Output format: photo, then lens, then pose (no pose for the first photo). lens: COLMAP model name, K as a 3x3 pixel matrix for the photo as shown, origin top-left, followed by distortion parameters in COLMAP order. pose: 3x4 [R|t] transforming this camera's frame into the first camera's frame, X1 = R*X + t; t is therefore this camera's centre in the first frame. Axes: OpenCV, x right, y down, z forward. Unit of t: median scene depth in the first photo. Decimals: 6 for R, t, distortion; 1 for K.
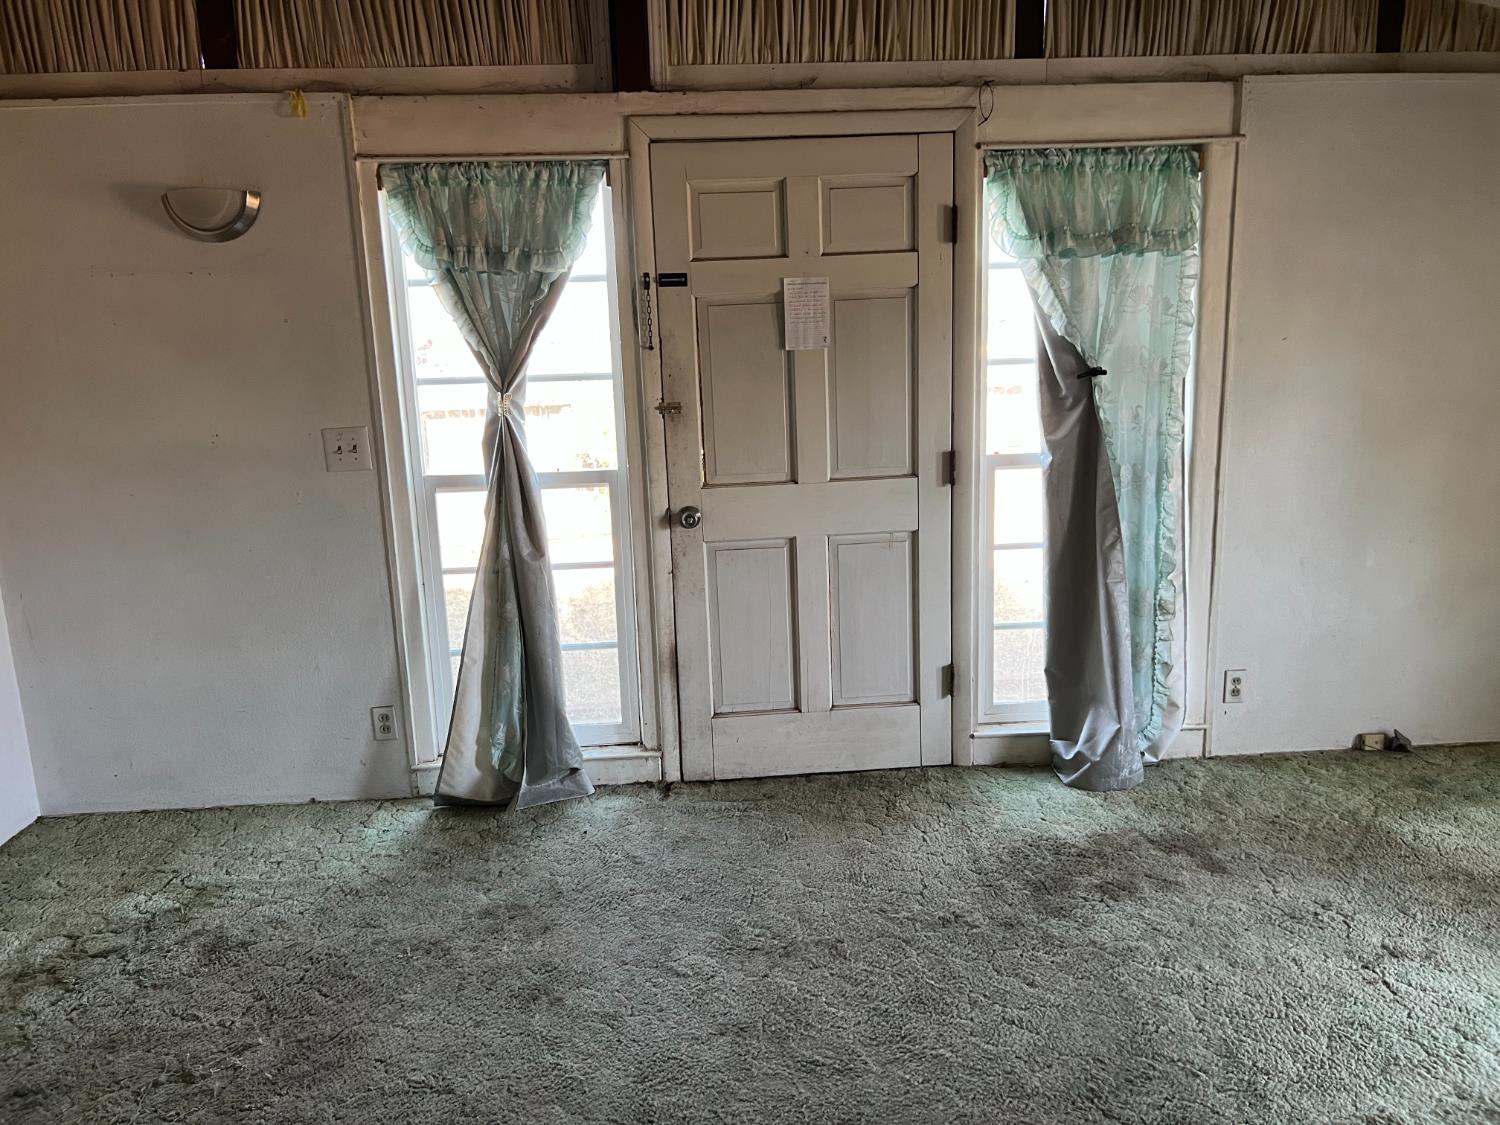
lens RADIAL K [[1138.5, 0, 750.0], [0, 1138.5, 562.5], [0, 0, 1]] dist [0.085036, -0.114718]
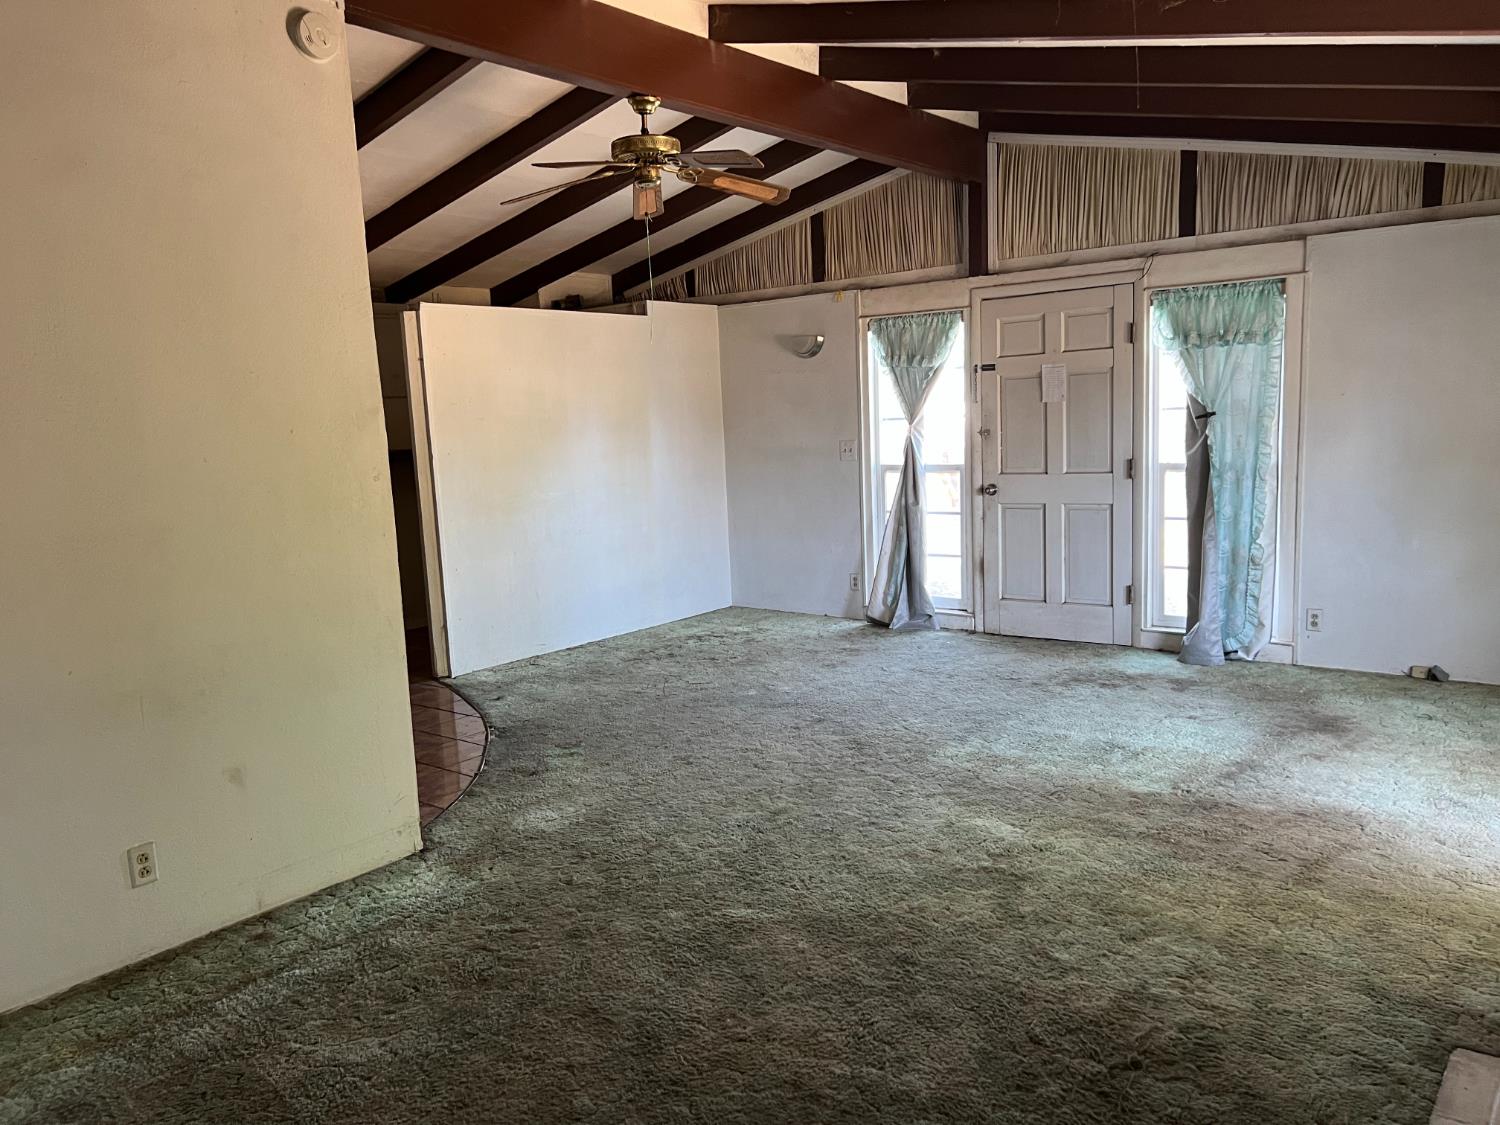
lens RADIAL K [[1138.5, 0, 750.0], [0, 1138.5, 562.5], [0, 0, 1]] dist [0.085036, -0.114718]
pose [[0.738736, 0.091575, -0.667745, 0.959860], [-0.117081, 0.993100, 0.006667, 0.118544], [0.663748, 0.073255, 0.744361, -0.699974]]
